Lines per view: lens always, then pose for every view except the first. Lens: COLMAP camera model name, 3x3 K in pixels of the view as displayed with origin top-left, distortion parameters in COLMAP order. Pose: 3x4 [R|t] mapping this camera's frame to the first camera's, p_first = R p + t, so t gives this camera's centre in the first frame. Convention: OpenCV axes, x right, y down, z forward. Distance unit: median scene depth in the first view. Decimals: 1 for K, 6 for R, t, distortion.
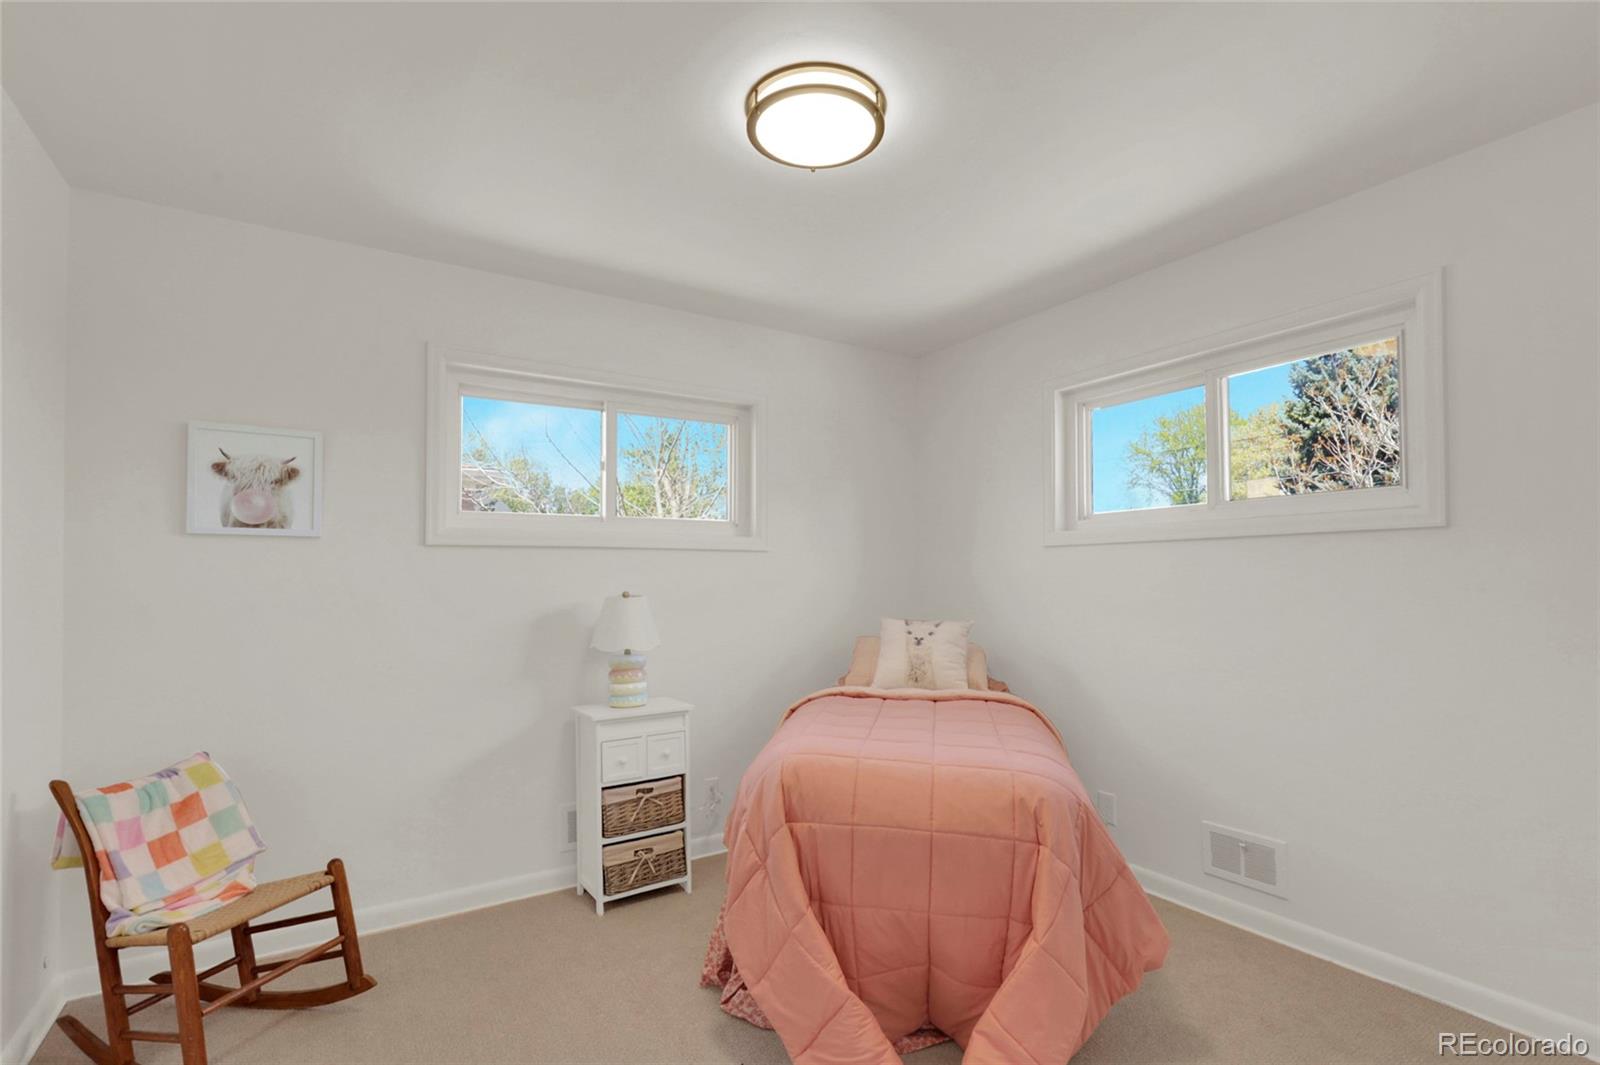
lens RADIAL K [[746.3, 0, 807.5], [0, 746.3, 565.4], [0, 0, 1]] dist [-0.000060, -0.000081]
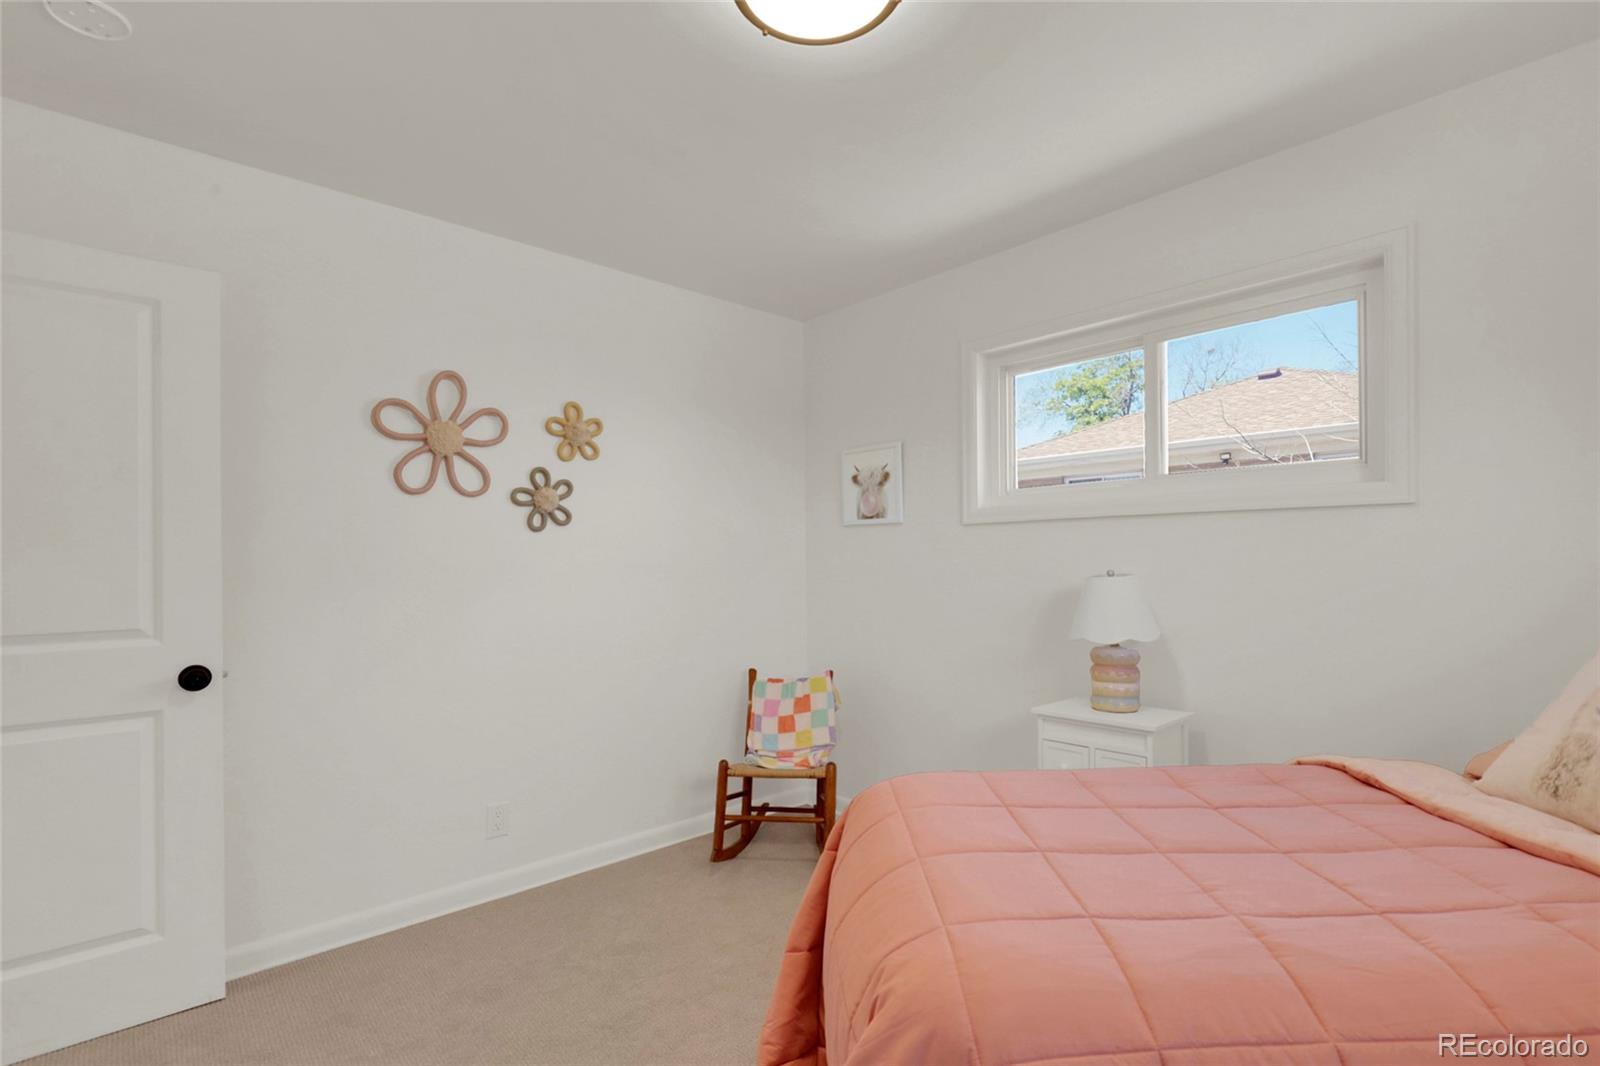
lens RADIAL K [[746.3, 0, 807.5], [0, 746.3, 565.9], [0, 0, 1]] dist [-0.000060, -0.000081]
pose [[0.165996, 0.010720, -0.986068, 0.607485], [0.022473, 0.999640, 0.014650, 0.013960], [0.985870, -0.024592, 0.165696, 0.650735]]
